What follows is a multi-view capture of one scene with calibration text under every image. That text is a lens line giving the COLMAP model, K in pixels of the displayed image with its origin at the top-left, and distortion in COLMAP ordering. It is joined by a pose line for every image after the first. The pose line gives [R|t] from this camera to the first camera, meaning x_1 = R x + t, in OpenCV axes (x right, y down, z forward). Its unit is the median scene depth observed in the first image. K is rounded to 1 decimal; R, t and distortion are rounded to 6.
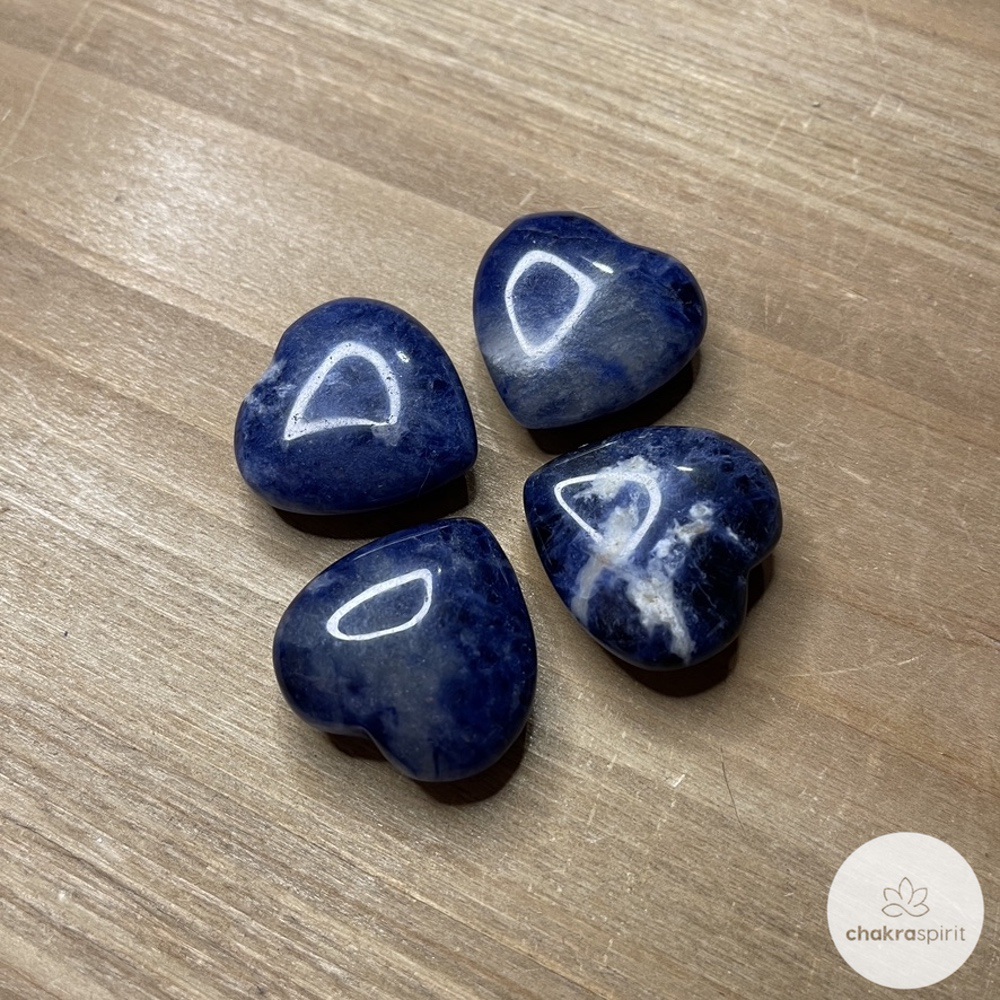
lens RADIAL K [[1030.9, 0, 500.0], [0, 1030.9, 500.0], [0, 0, 1]] dist [-0.016762, 0.017332]
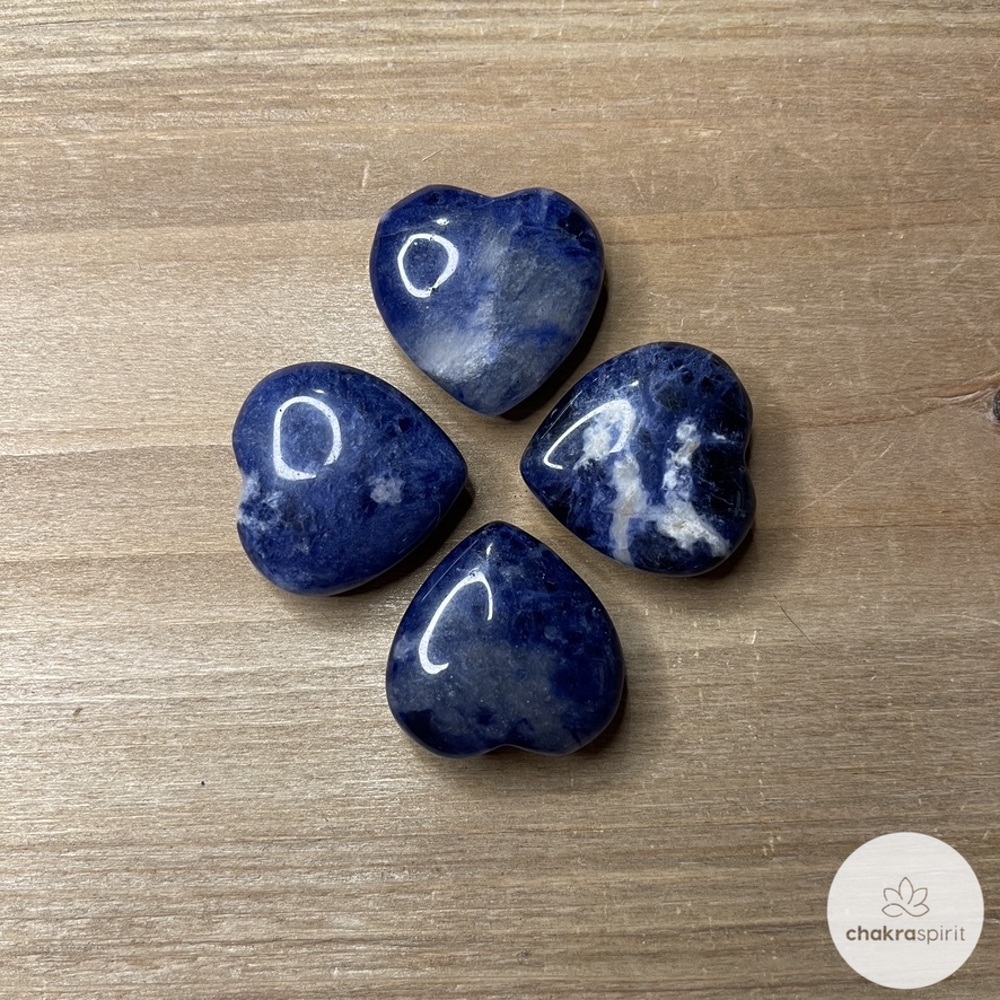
lens RADIAL K [[1030.9, 0, 500.0], [0, 1030.9, 500.0], [0, 0, 1]] dist [-0.016762, 0.017332]
pose [[0.881884, -0.468308, 0.054480, -0.064924], [0.431362, 0.848101, 0.307654, -0.314953], [-0.190282, -0.247815, 0.949937, -0.013210]]
